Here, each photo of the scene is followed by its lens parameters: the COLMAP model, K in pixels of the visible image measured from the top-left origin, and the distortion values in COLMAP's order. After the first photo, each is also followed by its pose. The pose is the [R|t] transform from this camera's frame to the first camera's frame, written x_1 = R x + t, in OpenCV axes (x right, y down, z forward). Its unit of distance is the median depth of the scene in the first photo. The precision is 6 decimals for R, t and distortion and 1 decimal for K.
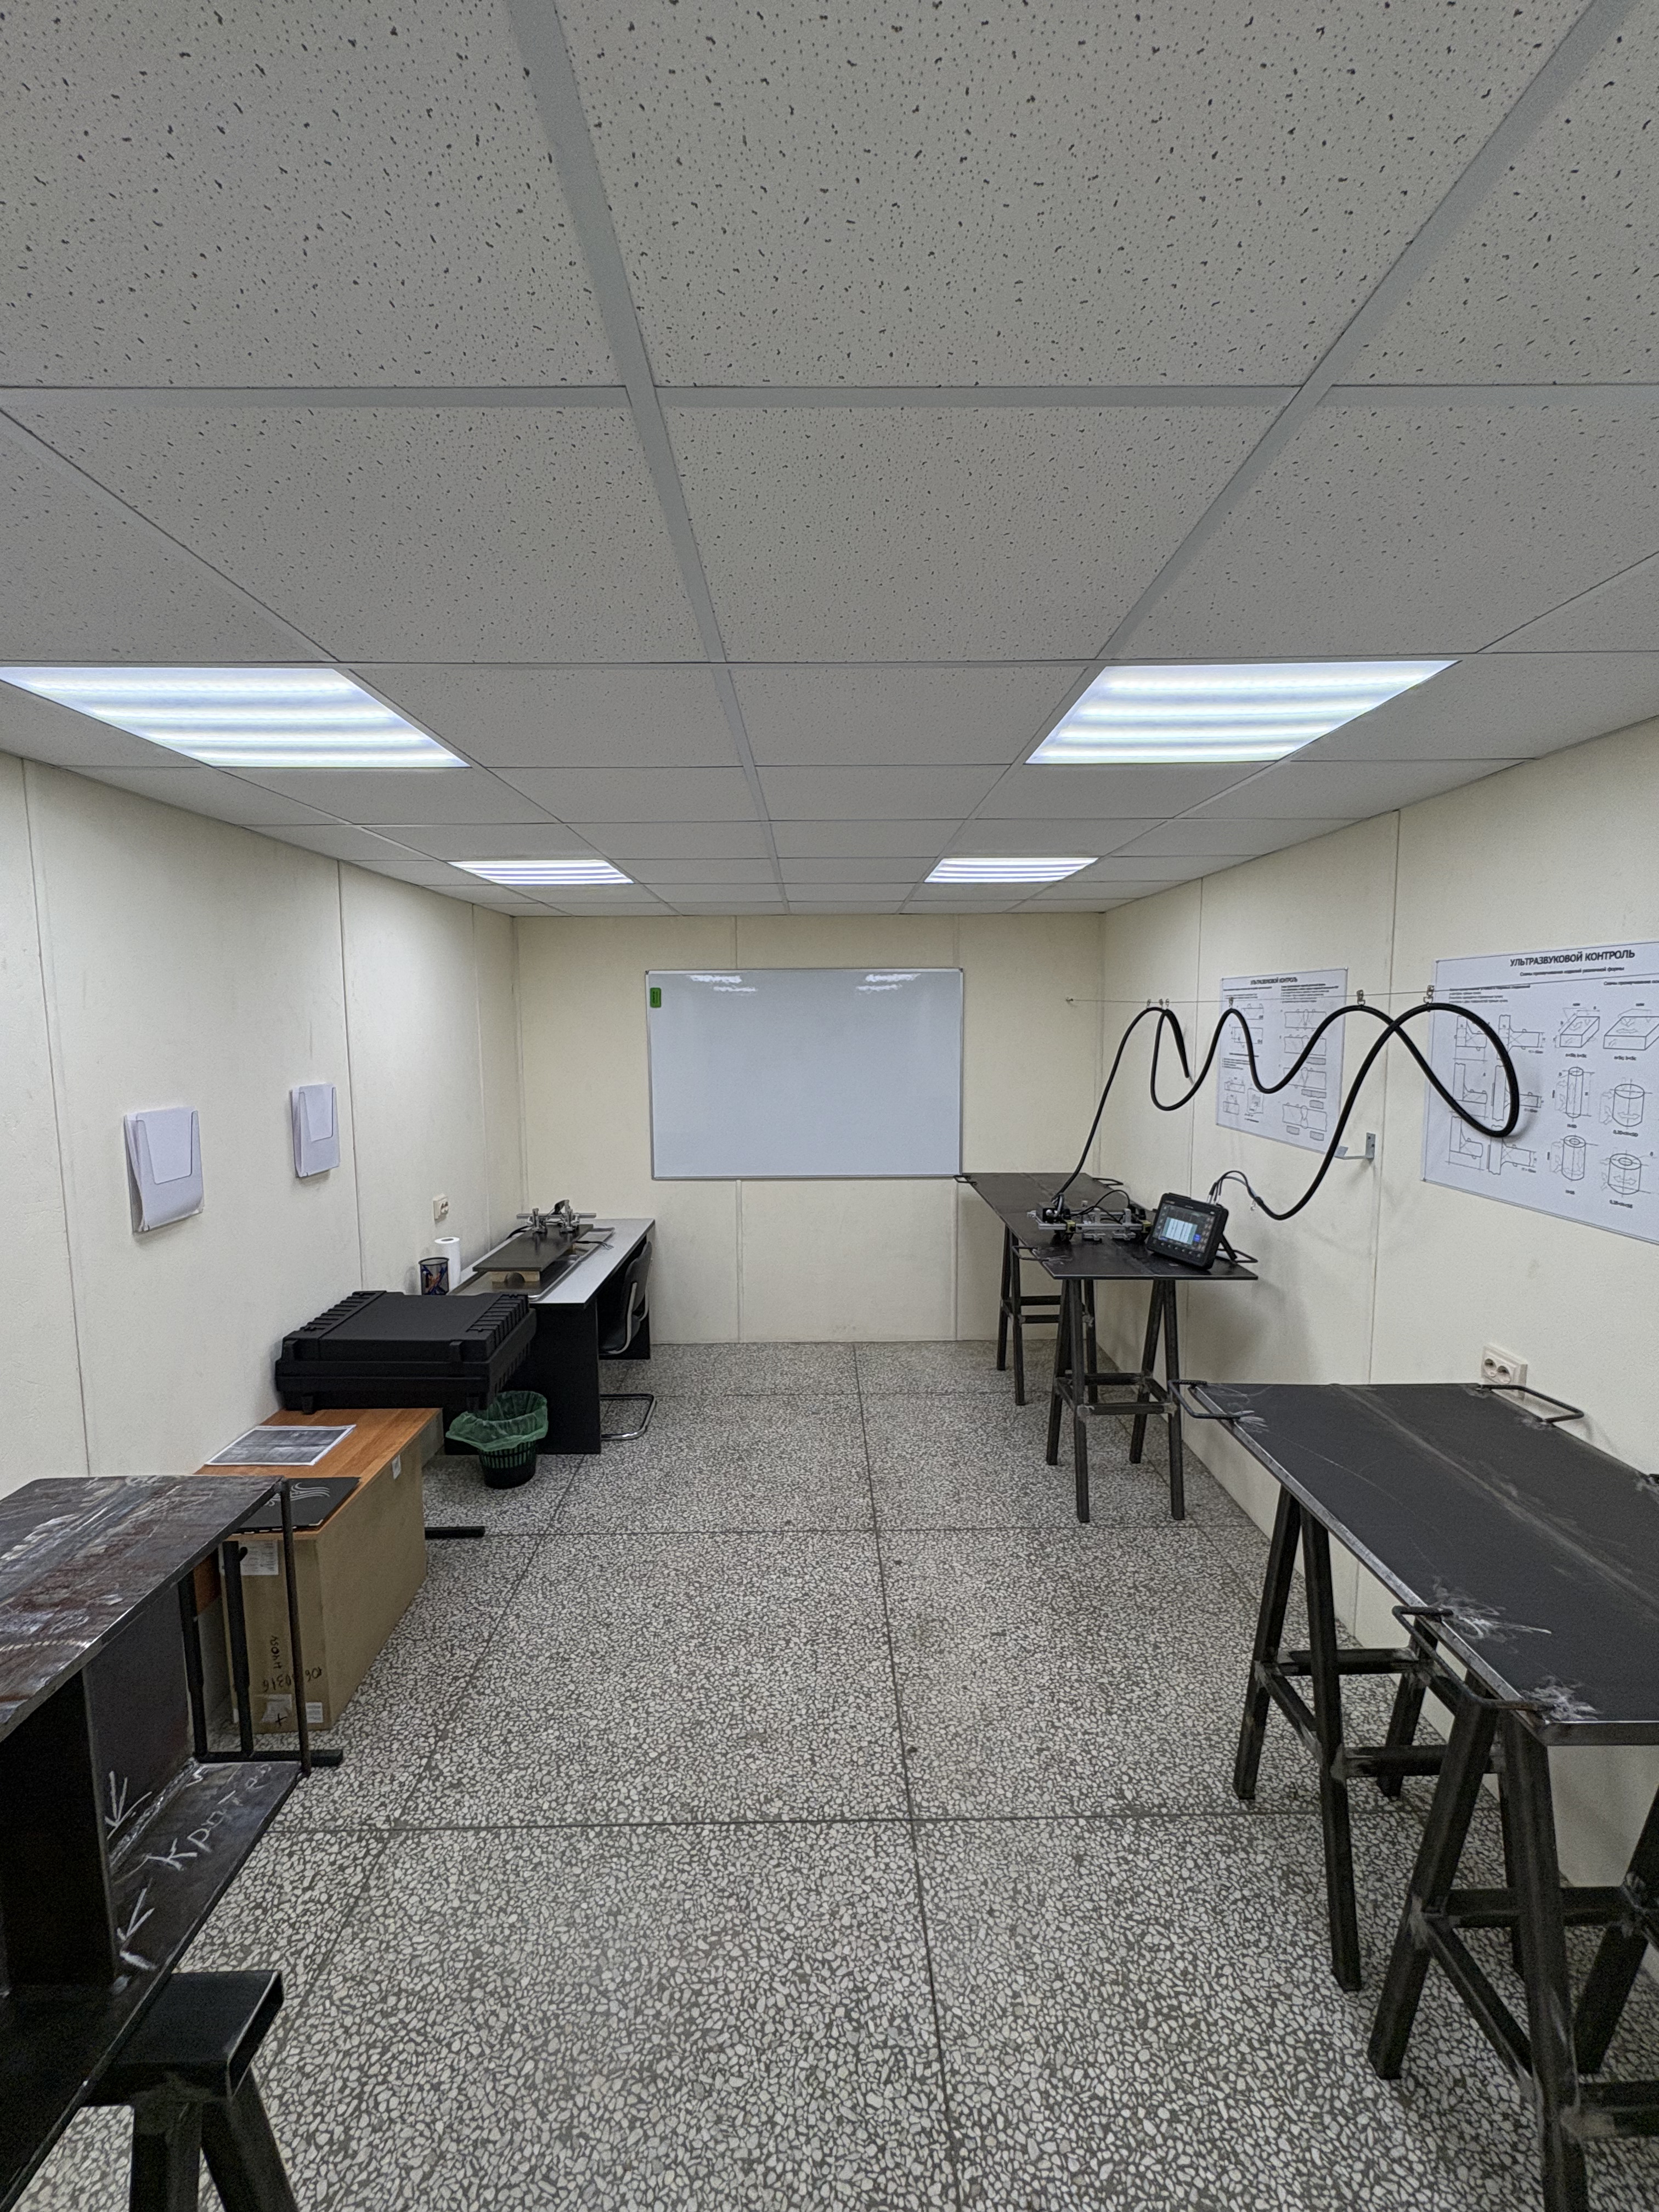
lens RADIAL K [[885.0, 0, 827.5], [0, 885.0, 1099.2], [0, 0, 1]] dist [-0.001417, -0.000018]
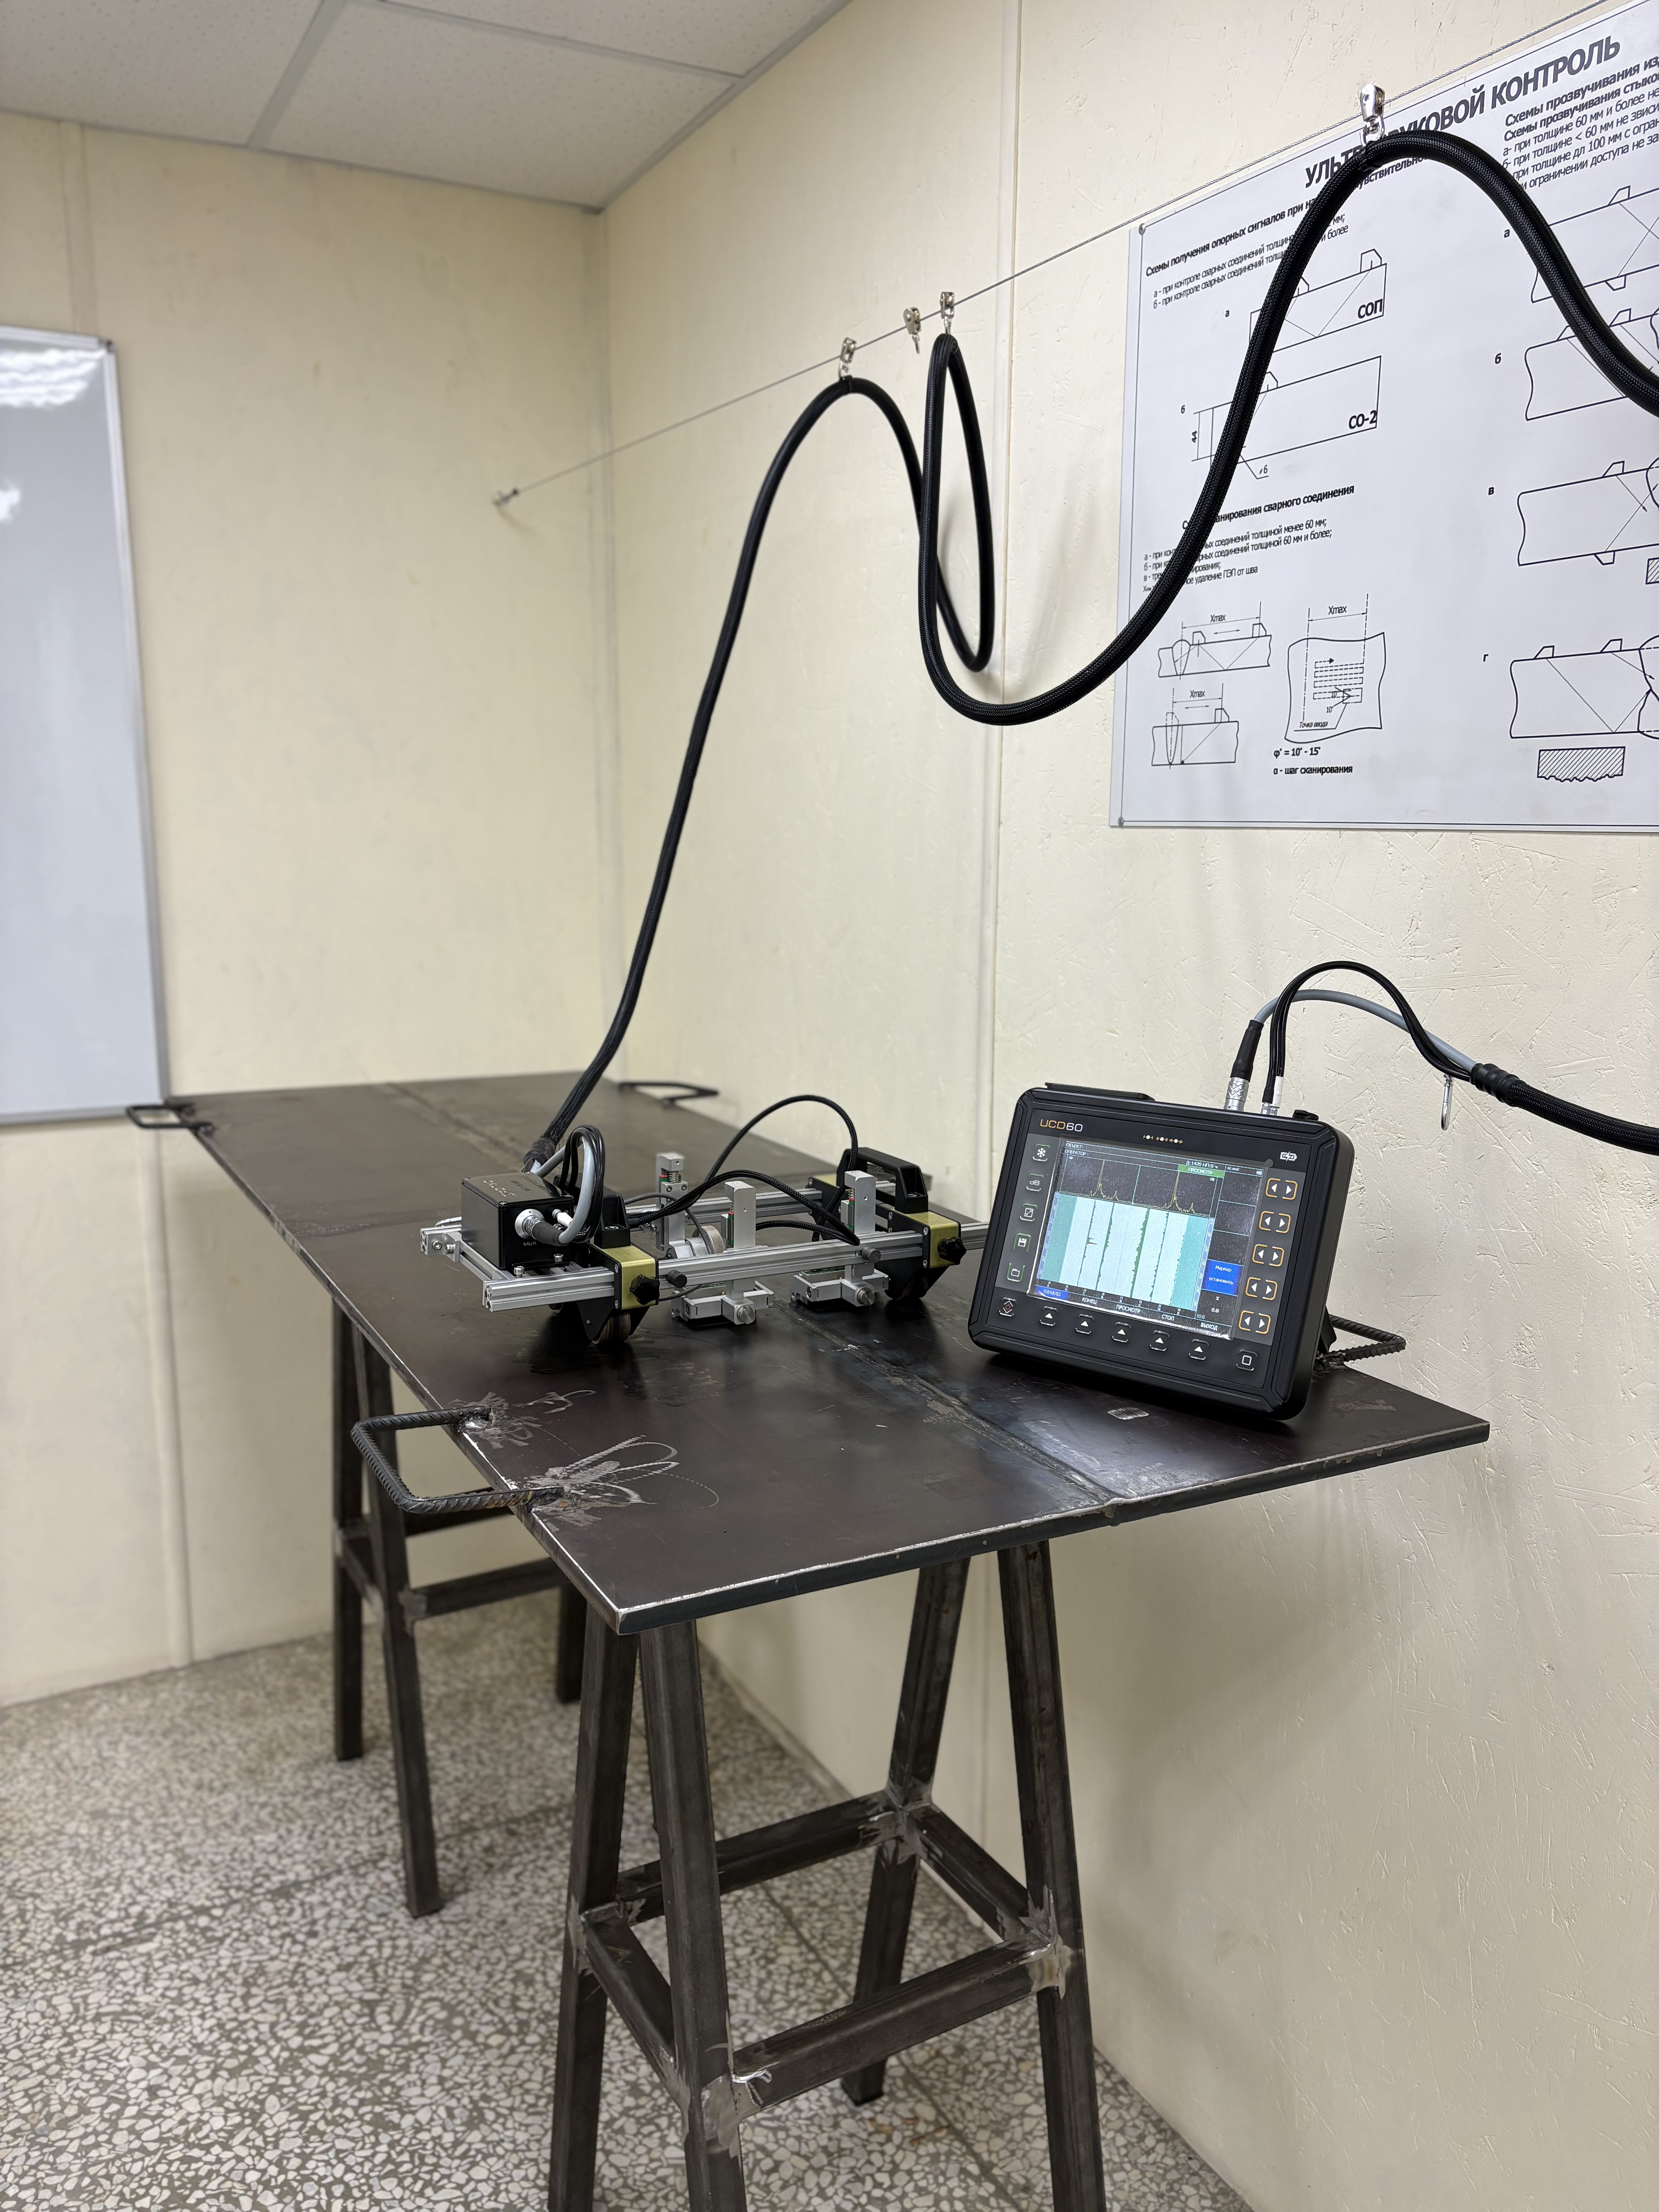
lens RADIAL K [[1610.9, 0, 820.2], [0, 1610.9, 1108.5], [0, 0, 1]] dist [0.027627, -0.009901]
pose [[0.883029, -0.072380, 0.463703, 0.126417], [0.036795, 0.995672, 0.085348, 0.066044], [-0.467873, -0.058303, 0.881870, 0.586708]]
